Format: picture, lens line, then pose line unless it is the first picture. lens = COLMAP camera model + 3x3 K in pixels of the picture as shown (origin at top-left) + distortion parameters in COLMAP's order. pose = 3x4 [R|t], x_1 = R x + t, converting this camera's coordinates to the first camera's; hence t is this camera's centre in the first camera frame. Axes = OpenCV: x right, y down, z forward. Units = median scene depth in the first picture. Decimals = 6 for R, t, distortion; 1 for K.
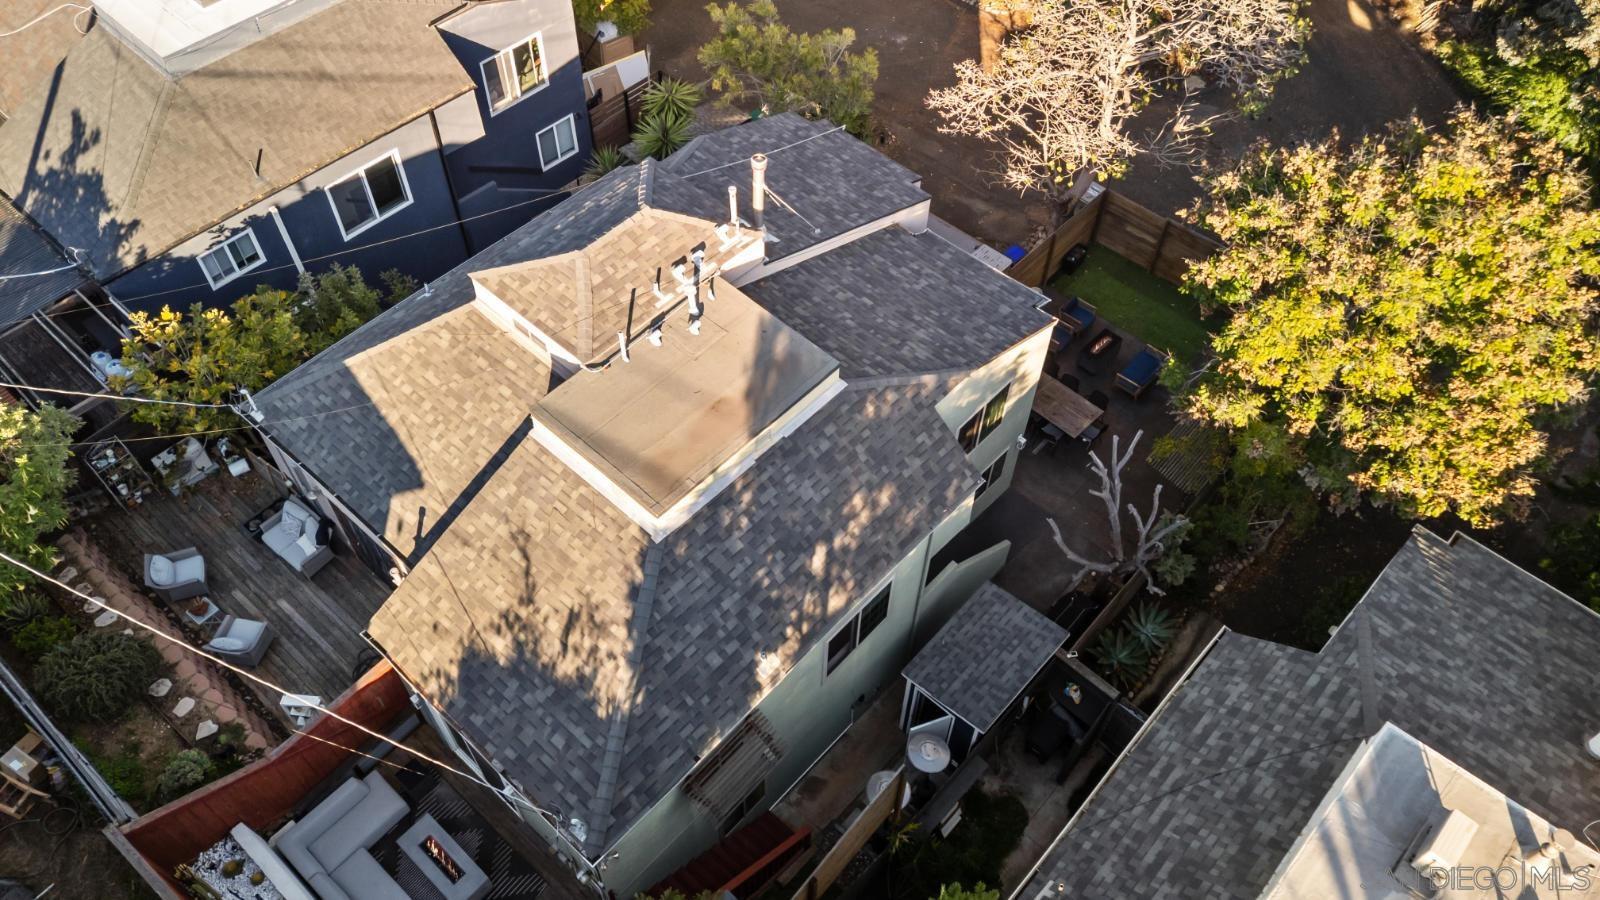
lens RADIAL K [[1169.0, 0, 800.4], [0, 1169.0, 447.1], [0, 0, 1]] dist [0.036808, -0.003119]
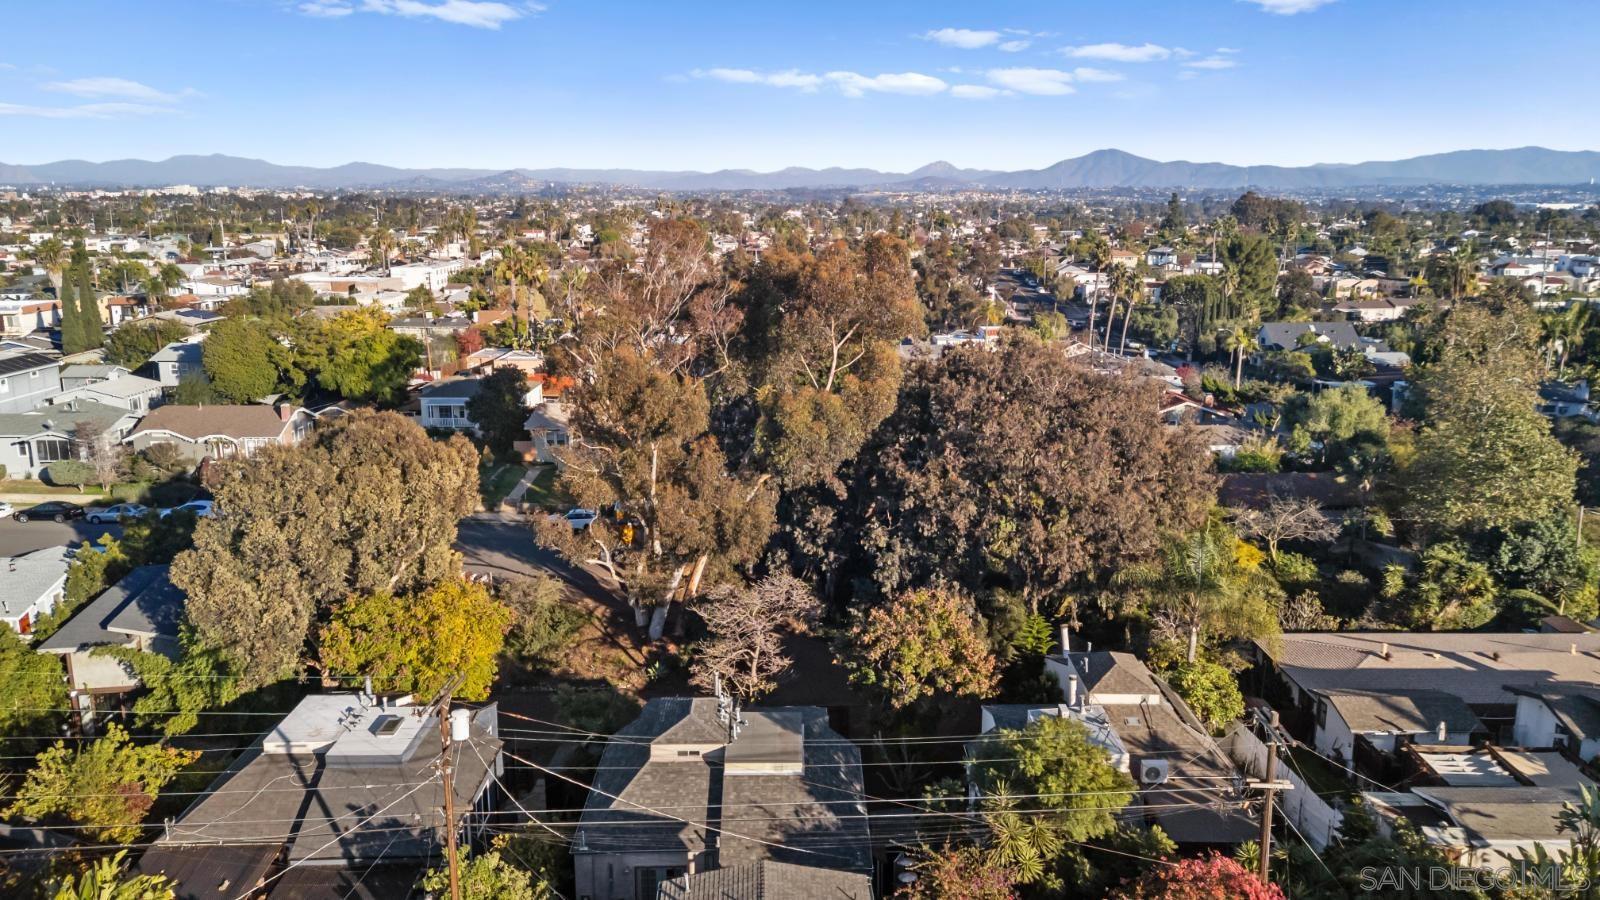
lens RADIAL K [[1169.0, 0, 801.3], [0, 1169.0, 449.7], [0, 0, 1]] dist [0.036808, -0.003119]
pose [[0.727592, -0.153031, 0.668723, -1.258562], [0.553062, 0.707586, -0.439824, 0.511467], [-0.405872, 0.689858, 0.599470, -0.722718]]
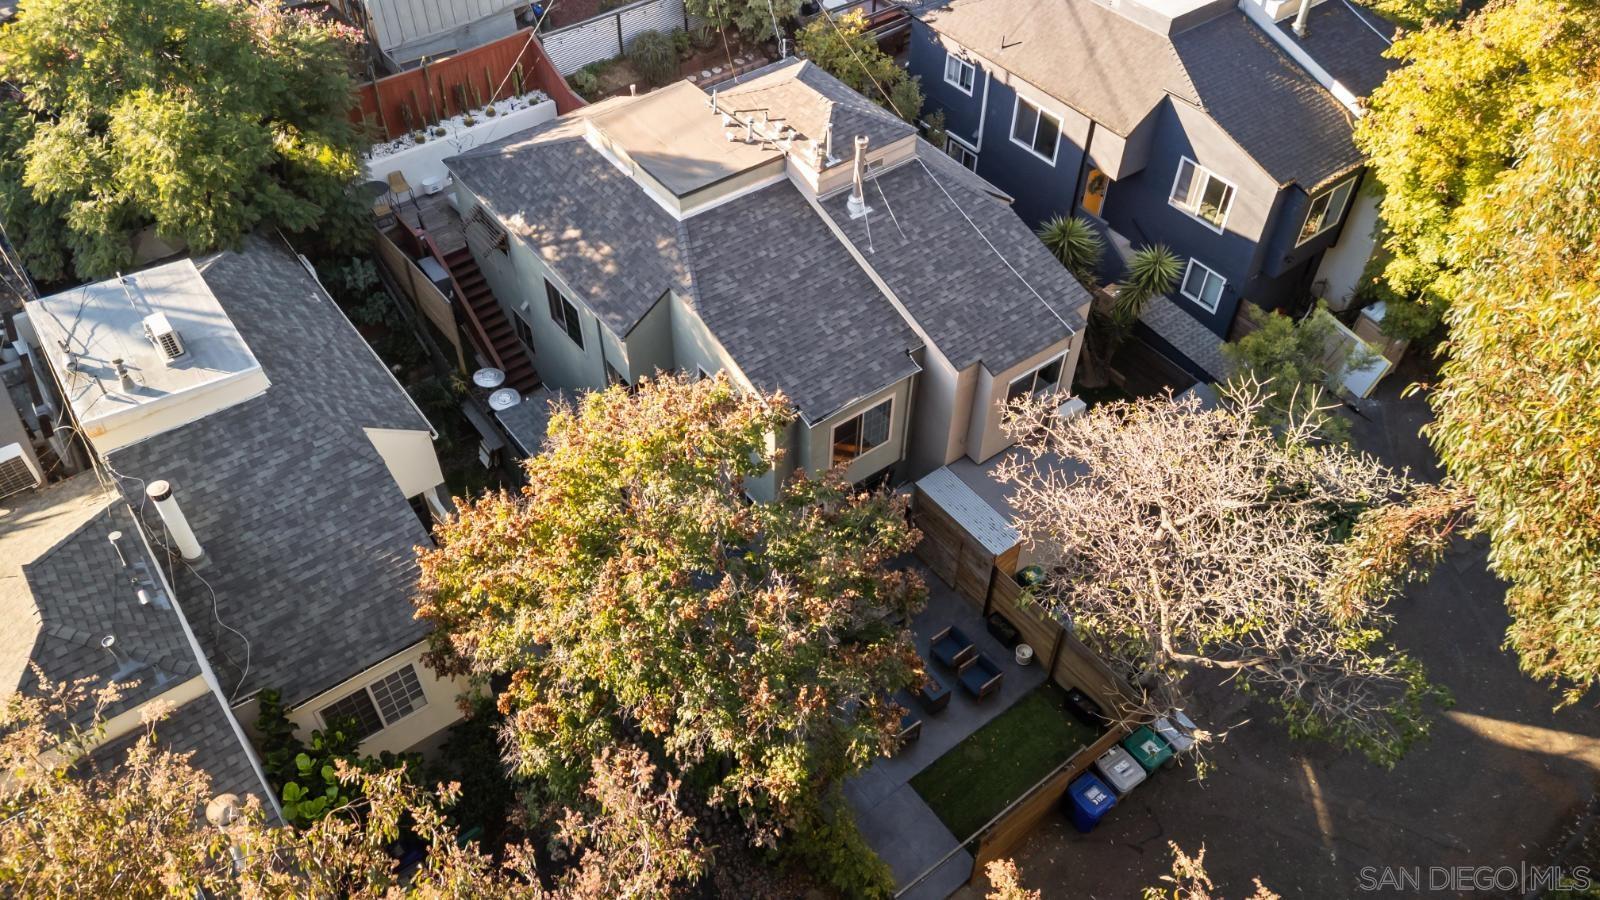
lens RADIAL K [[1169.0, 0, 803.1], [0, 1169.0, 456.2], [0, 0, 1]] dist [0.036808, -0.003119]
pose [[-0.173045, 0.701737, -0.691101, 0.919580], [-0.788860, 0.321378, 0.523847, -0.636109], [0.589707, 0.635831, 0.497960, 0.474774]]
